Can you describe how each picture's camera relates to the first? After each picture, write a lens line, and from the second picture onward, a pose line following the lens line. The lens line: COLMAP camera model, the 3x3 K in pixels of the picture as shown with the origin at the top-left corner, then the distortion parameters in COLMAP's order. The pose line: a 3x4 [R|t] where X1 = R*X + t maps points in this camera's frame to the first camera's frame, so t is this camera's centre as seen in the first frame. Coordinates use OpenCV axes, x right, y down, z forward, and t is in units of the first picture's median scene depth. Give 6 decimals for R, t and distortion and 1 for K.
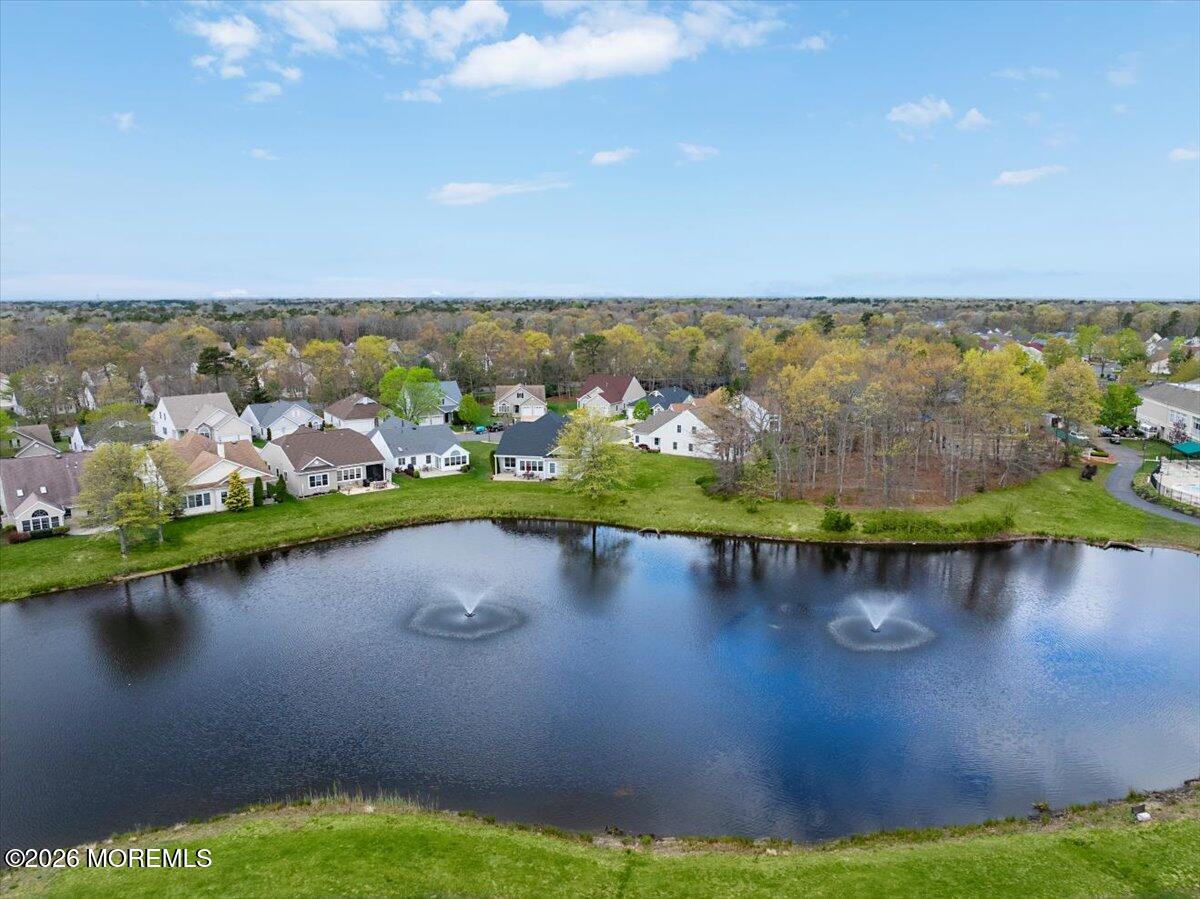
lens RADIAL K [[848.3, 0, 599.5], [0, 848.3, 443.6], [0, 0, 1]] dist [-0.032540, -0.001964]
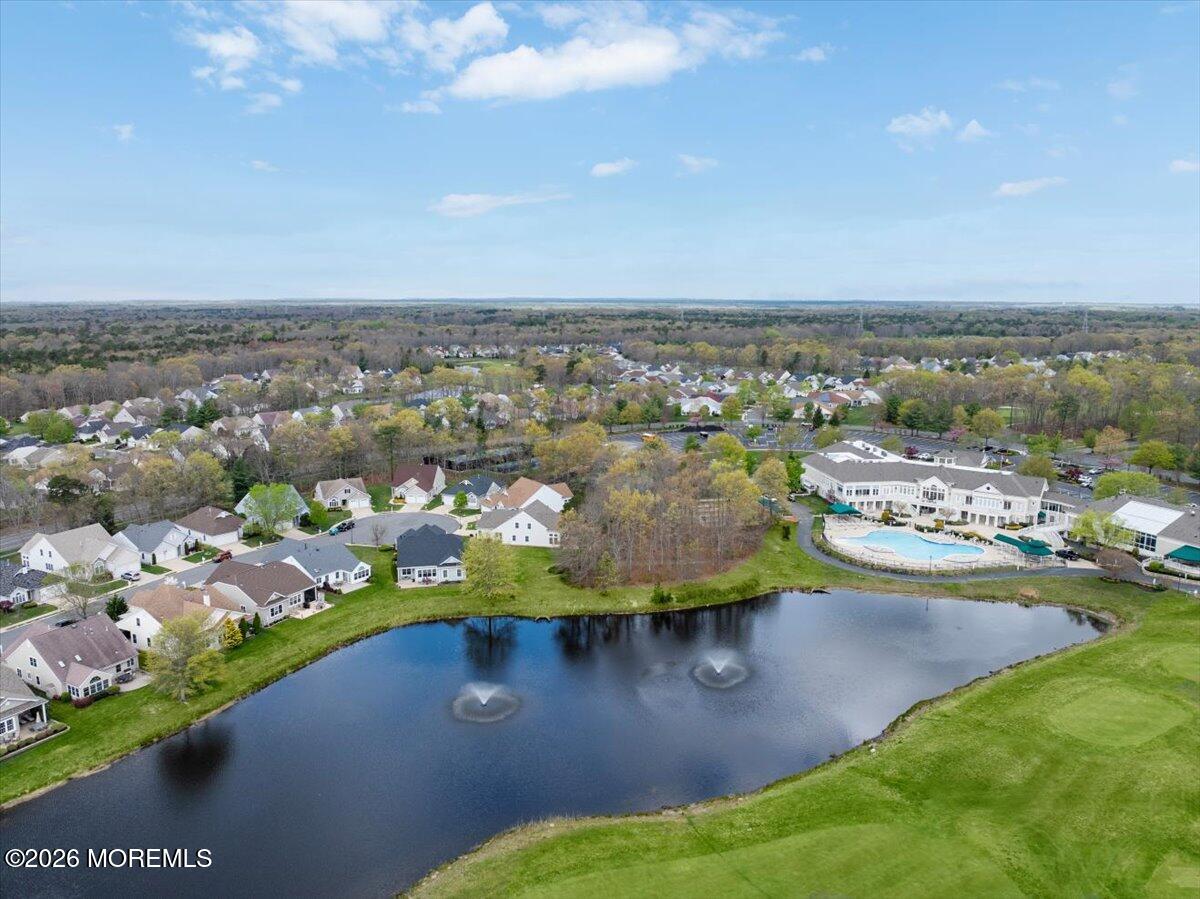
lens RADIAL K [[848.3, 0, 600.4], [0, 848.3, 444.1], [0, 0, 1]] dist [-0.032540, -0.001964]
pose [[0.924337, -0.063440, 0.376266, -0.328754], [0.063861, 0.997894, 0.011368, -0.179763], [-0.376195, 0.013521, 0.926442, -0.336772]]
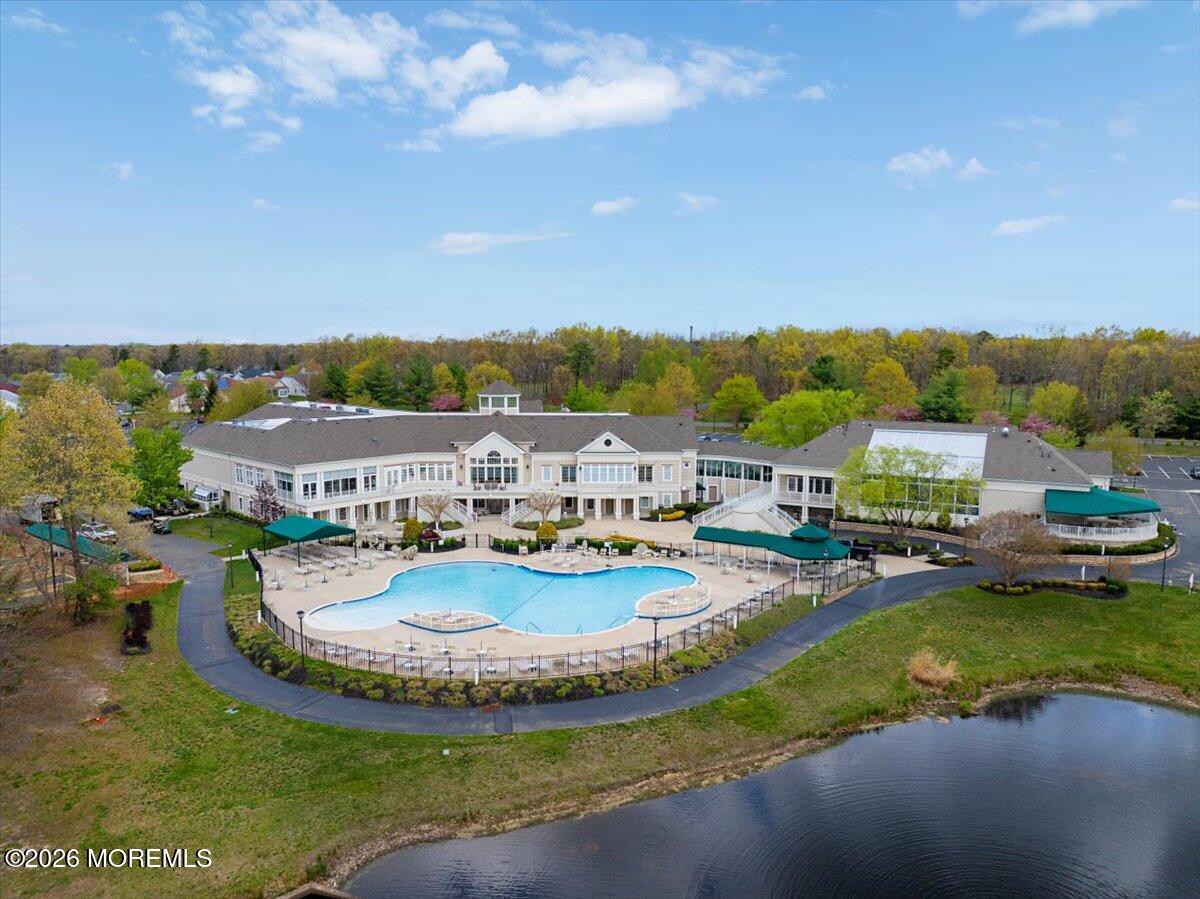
lens RADIAL K [[848.3, 0, 598.9], [0, 848.3, 446.7], [0, 0, 1]] dist [-0.032540, -0.001964]
pose [[0.472644, -0.102929, 0.875222, 0.330873], [0.149192, 0.988166, 0.035644, -0.044639], [-0.868533, 0.113729, 0.482407, 0.582847]]
